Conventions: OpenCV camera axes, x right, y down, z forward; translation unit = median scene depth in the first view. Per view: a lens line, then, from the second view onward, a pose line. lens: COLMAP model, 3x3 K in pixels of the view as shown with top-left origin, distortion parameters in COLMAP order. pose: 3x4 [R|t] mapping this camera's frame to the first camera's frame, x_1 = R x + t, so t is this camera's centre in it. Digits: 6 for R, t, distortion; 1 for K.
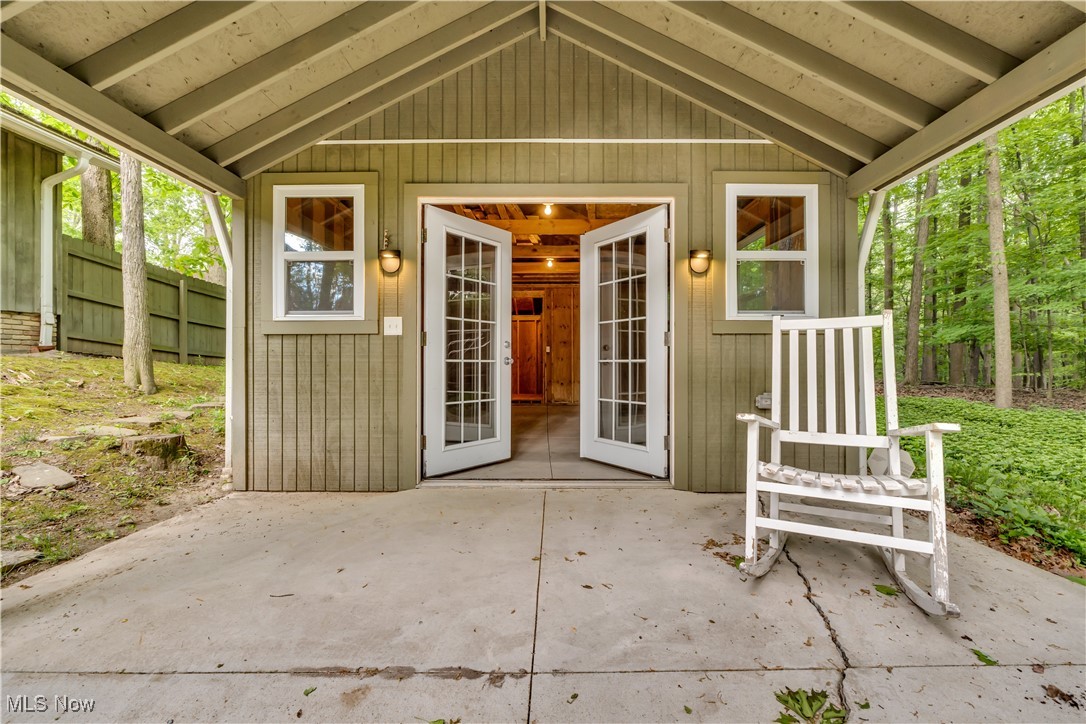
lens RADIAL K [[454.3, 0, 543.0], [0, 454.3, 362.0], [0, 0, 1]] dist [-0.012563, -0.000100]
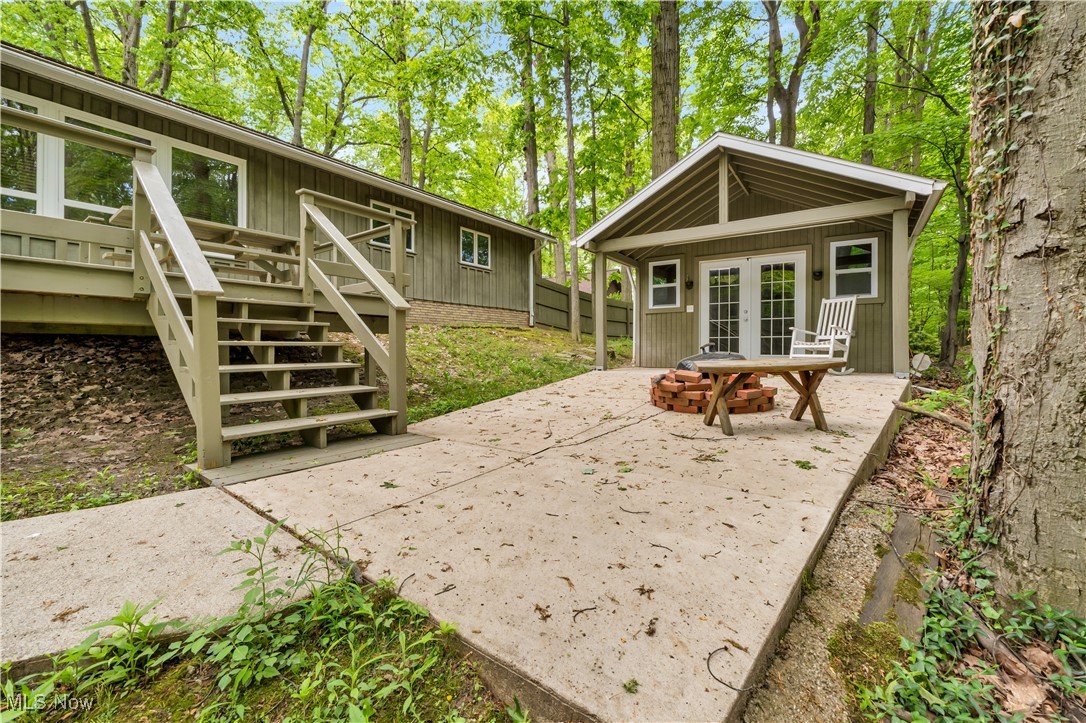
lens RADIAL K [[462.0, 0, 543.0], [0, 462.0, 361.5], [0, 0, 1]] dist [-0.011039, 0.000591]
pose [[0.837918, 0.012382, -0.545656, 0.465284], [0.002899, 0.999628, 0.027135, 0.165104], [0.545789, -0.024318, 0.837570, -1.884418]]
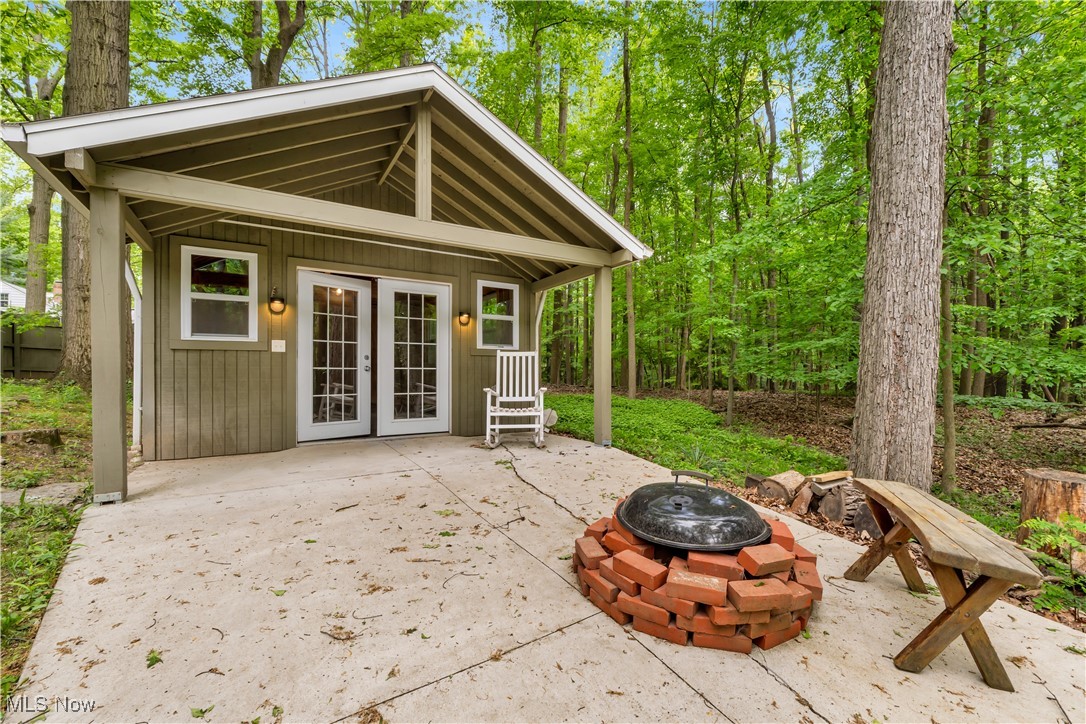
lens RADIAL K [[475.7, 0, 578.2], [0, 475.7, 373.4], [0, 0, 1]] dist [-0.001443, -0.000061]
pose [[0.817258, -0.001253, 0.576271, -0.432019], [-0.000961, 0.999993, 0.003538, 0.008857], [-0.576272, -0.003445, 0.817251, -0.952168]]
